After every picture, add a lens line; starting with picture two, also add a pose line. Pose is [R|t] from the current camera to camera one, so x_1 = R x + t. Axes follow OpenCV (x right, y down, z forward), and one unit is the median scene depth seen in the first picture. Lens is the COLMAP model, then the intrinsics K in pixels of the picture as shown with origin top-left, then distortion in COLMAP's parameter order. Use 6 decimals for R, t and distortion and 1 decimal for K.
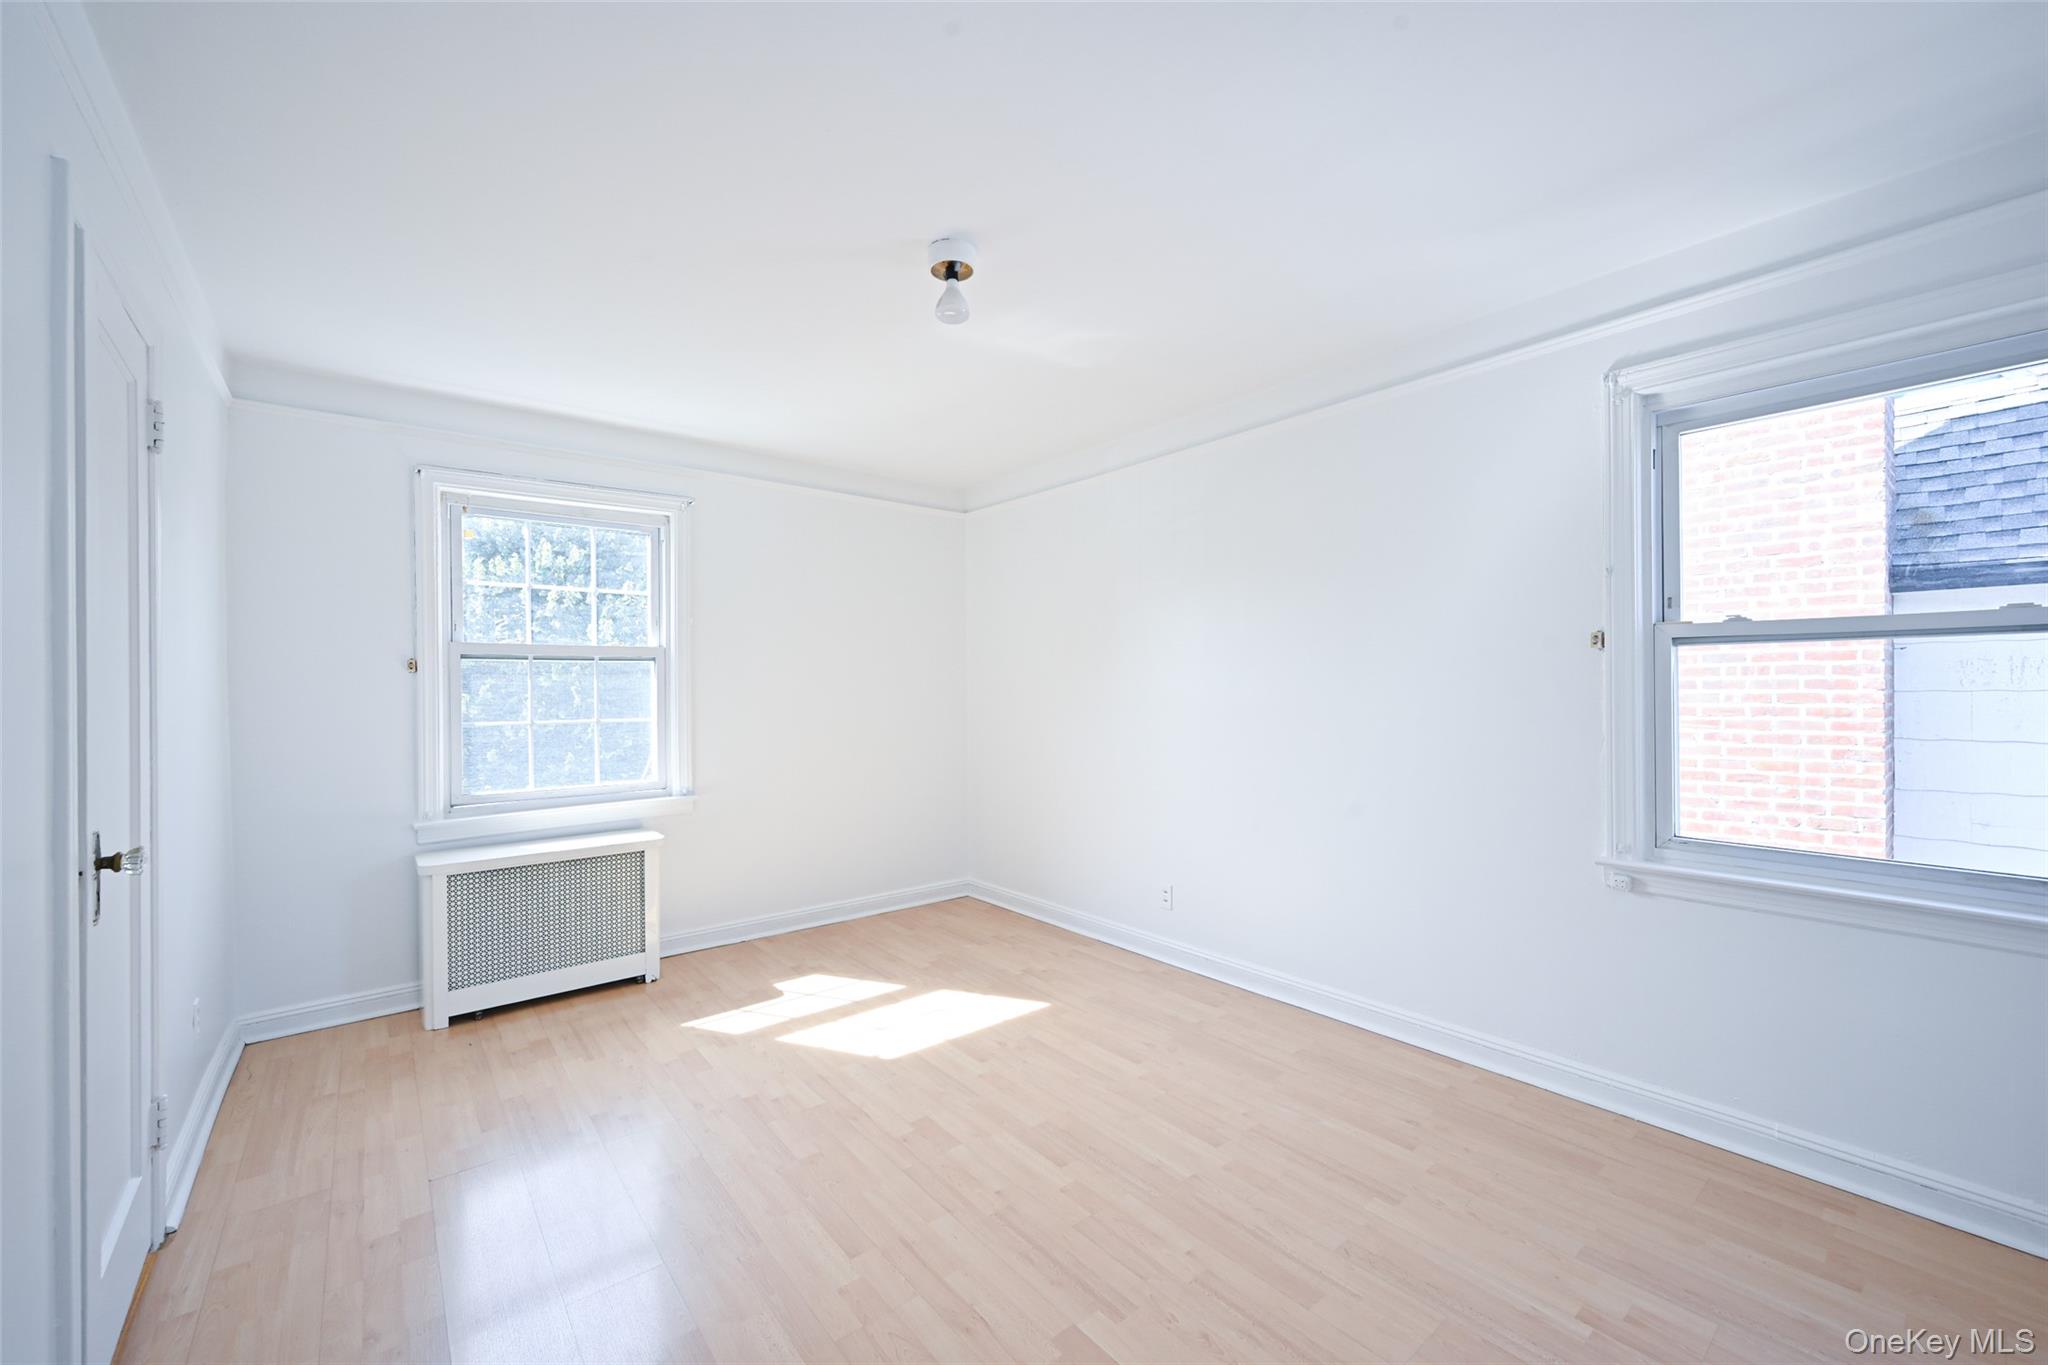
lens RADIAL K [[810.8, 0, 1033.9], [0, 810.8, 687.6], [0, 0, 1]] dist [0.002165, 0.000175]
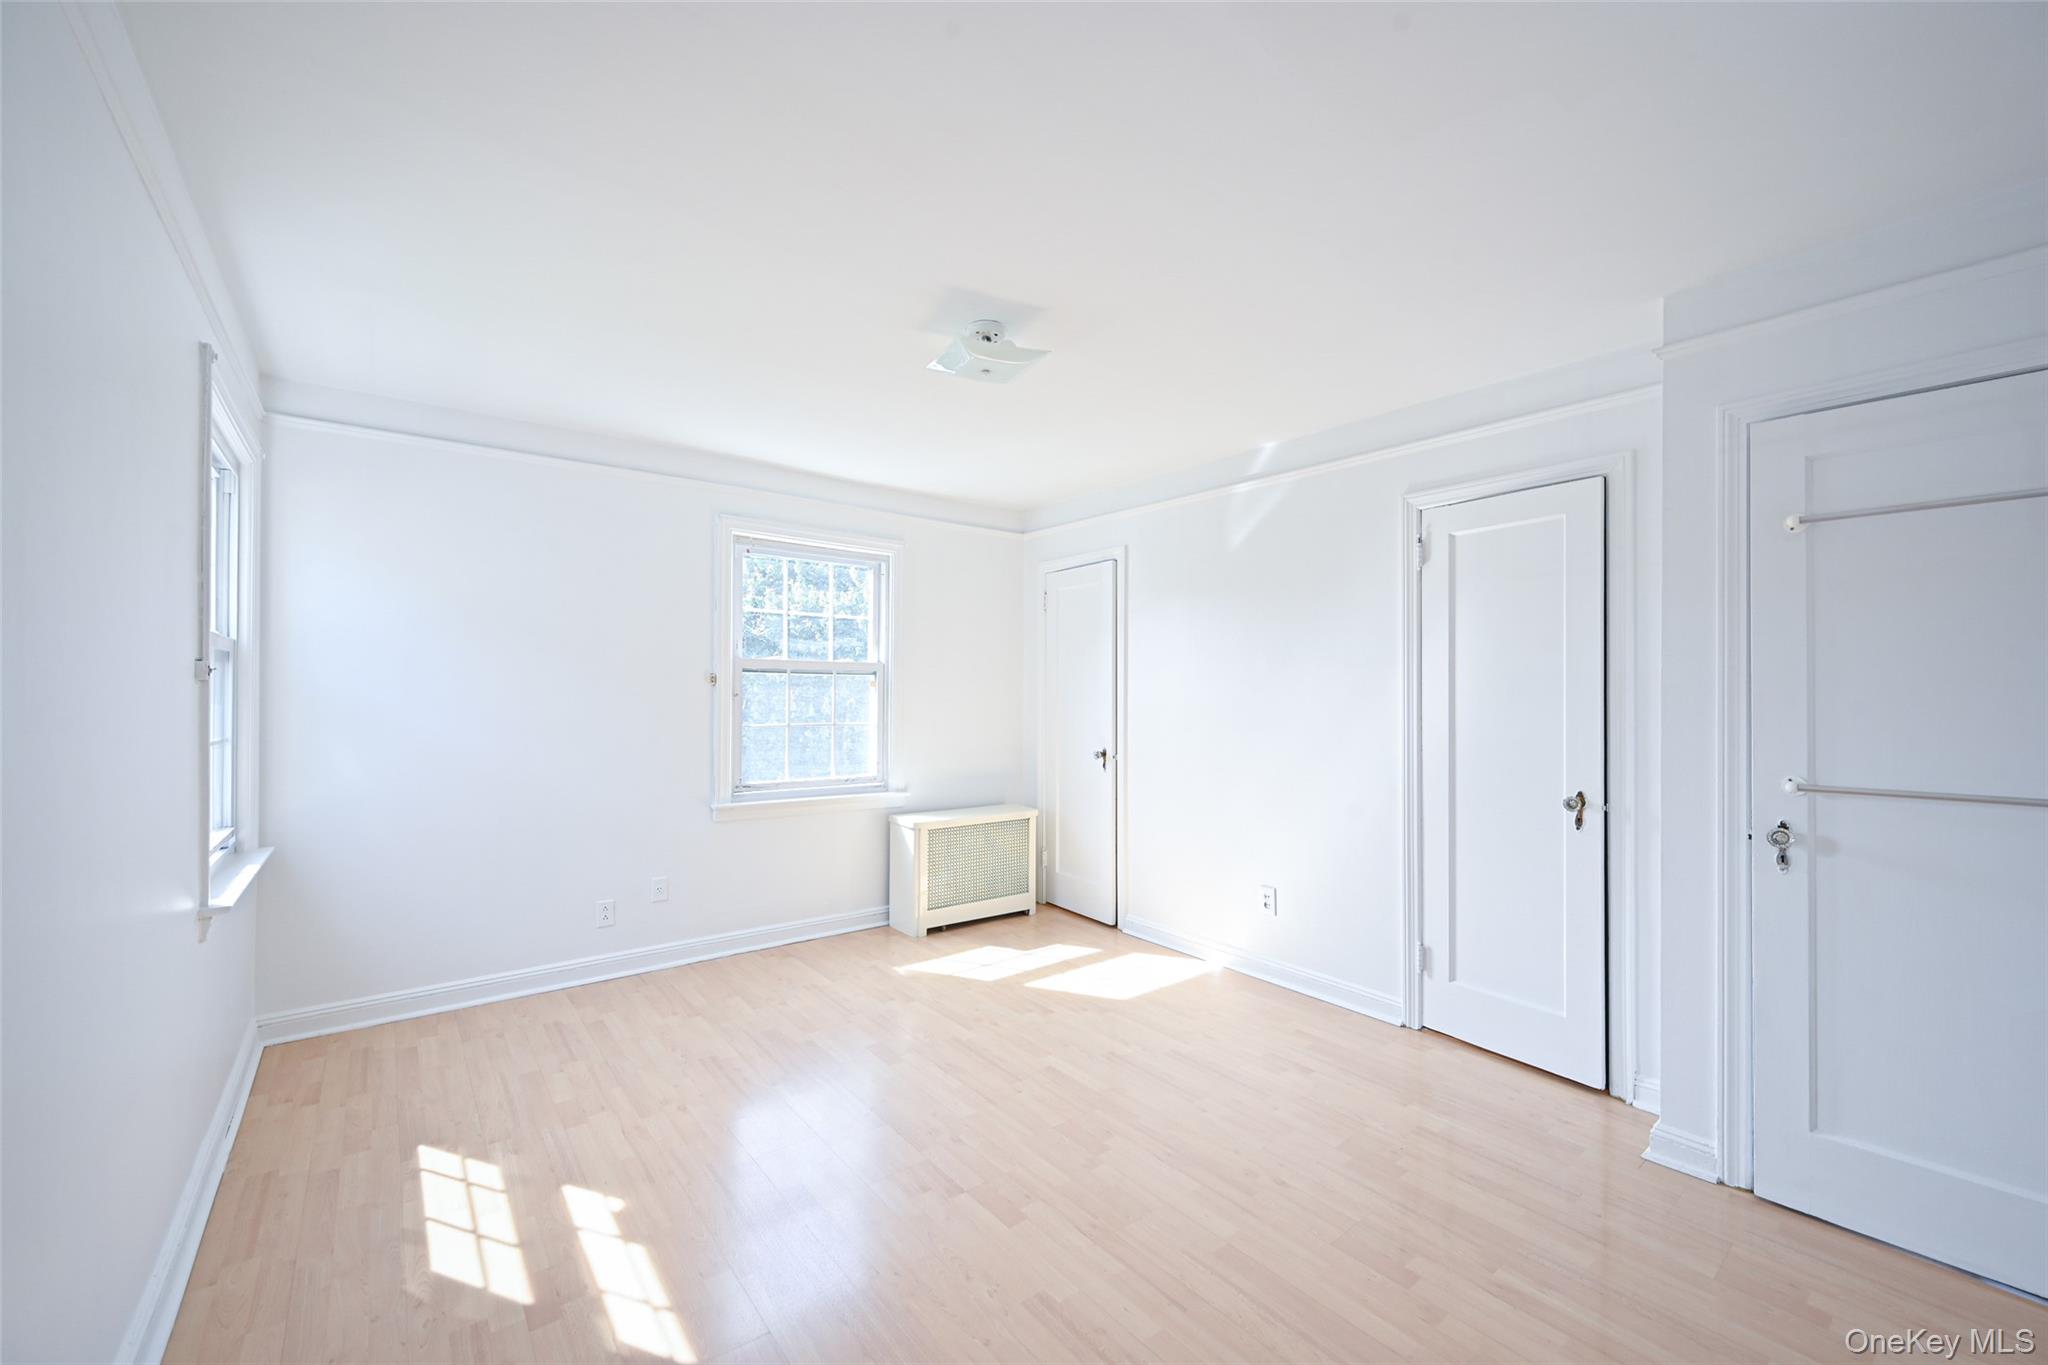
lens RADIAL K [[810.8, 0, 1024.5], [0, 810.8, 680.2], [0, 0, 1]] dist [0.002165, 0.000175]
pose [[0.999815, 0.009668, -0.016637, -0.263903], [-0.010096, 0.999614, -0.025892, 0.003451], [0.016380, 0.026055, 0.999526, -0.210824]]
